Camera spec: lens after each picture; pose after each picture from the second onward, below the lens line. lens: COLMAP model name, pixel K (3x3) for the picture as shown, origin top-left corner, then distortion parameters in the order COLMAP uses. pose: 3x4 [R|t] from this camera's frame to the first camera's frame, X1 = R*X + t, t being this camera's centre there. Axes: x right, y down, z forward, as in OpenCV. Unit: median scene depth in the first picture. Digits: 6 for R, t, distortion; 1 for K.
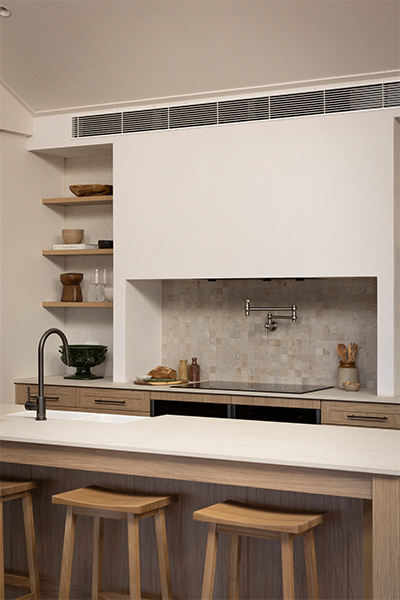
lens RADIAL K [[1019.7, 0, 193.6], [0, 1019.7, 299.2], [0, 0, 1]] dist [0.045881, 0.000000]
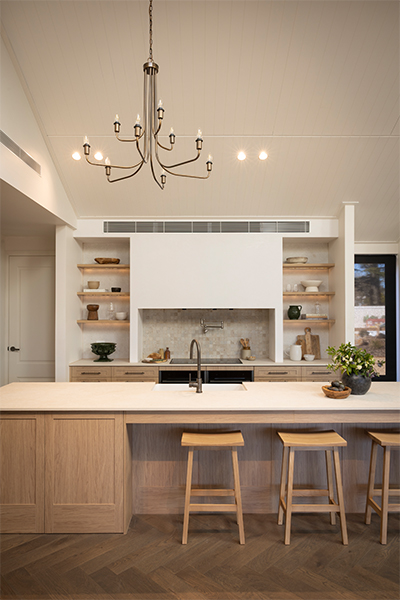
lens RADIAL K [[398.9, 0, 197.7], [0, 398.9, 305.6], [0, 0, 1]] dist [0.000236, -0.005516]
pose [[0.866608, 0.006861, 0.498942, -0.346193], [0.002414, 0.999836, -0.017942, -0.011222], [-0.498983, 0.016753, 0.866450, 0.296036]]
